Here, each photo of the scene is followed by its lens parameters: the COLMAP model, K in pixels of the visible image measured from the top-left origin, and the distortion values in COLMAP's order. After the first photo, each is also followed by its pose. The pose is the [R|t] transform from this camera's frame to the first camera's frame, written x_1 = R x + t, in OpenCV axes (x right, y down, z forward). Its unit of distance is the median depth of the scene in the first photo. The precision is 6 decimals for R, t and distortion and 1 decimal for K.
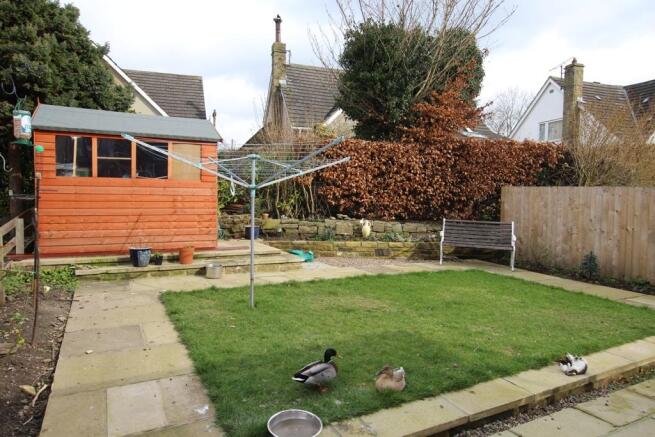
lens RADIAL K [[429.0, 0, 326.1], [0, 429.0, 218.4], [0, 0, 1]] dist [-0.004498, -0.000288]
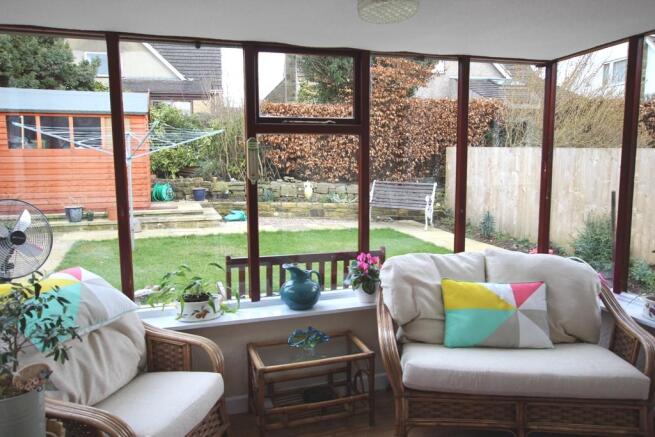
lens RADIAL K [[499.9, 0, 328.2], [0, 499.9, 218.4], [0, 0, 1]] dist [-0.000575, 0.016209]
pose [[0.987809, 0.003891, -0.155625, 0.328145], [0.008385, 0.996906, 0.078150, -0.002443], [0.155448, -0.078502, 0.984720, -0.192140]]
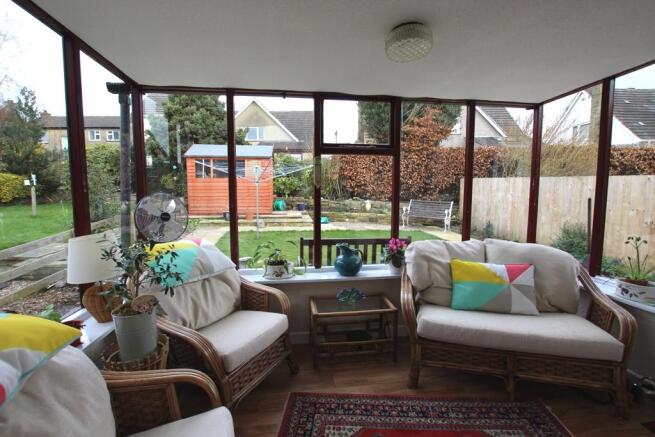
lens RADIAL K [[304.0, 0, 329.1], [0, 304.0, 218.0], [0, 0, 1]] dist [-0.028782, 0.000743]
pose [[0.943397, 0.023132, -0.330858, 0.336630], [-0.007202, 0.998758, 0.049292, 0.014636], [0.331588, -0.044119, 0.942392, -0.149125]]
